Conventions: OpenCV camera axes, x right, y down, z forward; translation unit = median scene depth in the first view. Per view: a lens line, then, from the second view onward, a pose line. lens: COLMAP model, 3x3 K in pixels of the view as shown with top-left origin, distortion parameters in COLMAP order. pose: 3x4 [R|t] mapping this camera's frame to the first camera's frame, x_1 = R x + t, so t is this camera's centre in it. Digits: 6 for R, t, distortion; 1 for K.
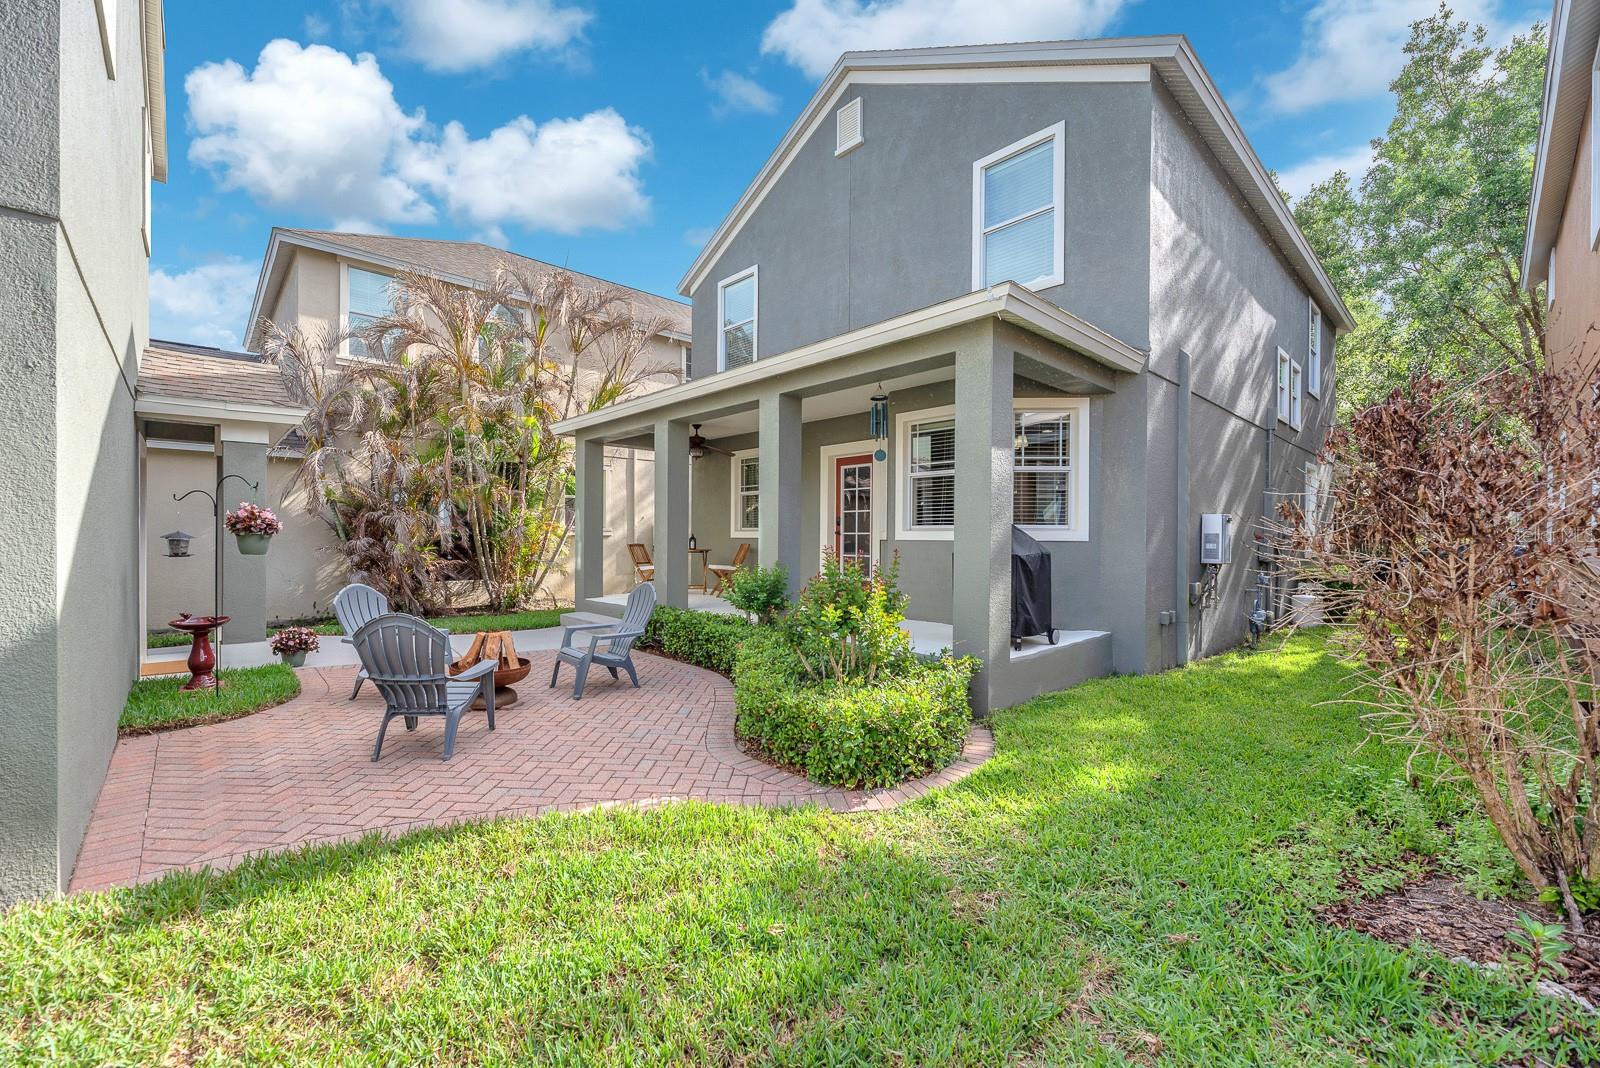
lens RADIAL K [[642.5, 0, 799.5], [0, 642.5, 539.6], [0, 0, 1]] dist [0.000191, 0.000051]
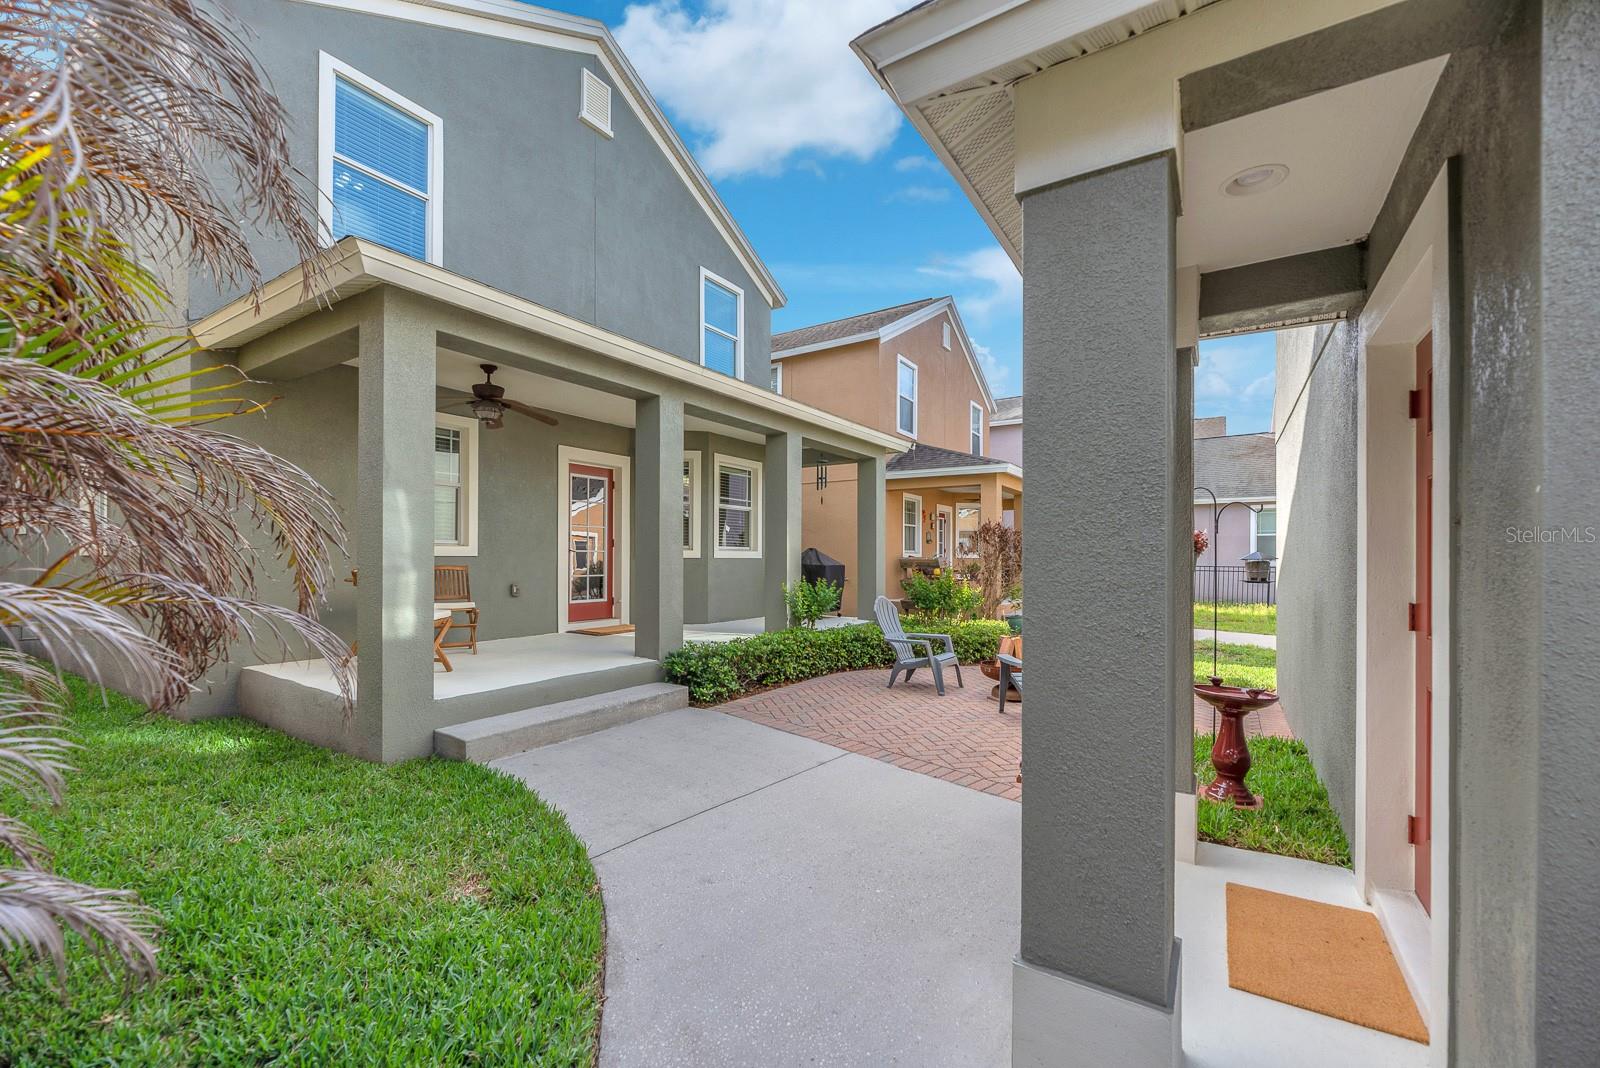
lens RADIAL K [[642.5, 0, 795.5], [0, 642.5, 539.8], [0, 0, 1]] dist [0.000191, 0.000051]
pose [[-0.258089, 0.006781, 0.966097, -0.904764], [0.008192, 0.999955, -0.004830, -0.018806], [-0.966086, 0.006667, -0.258133, 1.004993]]
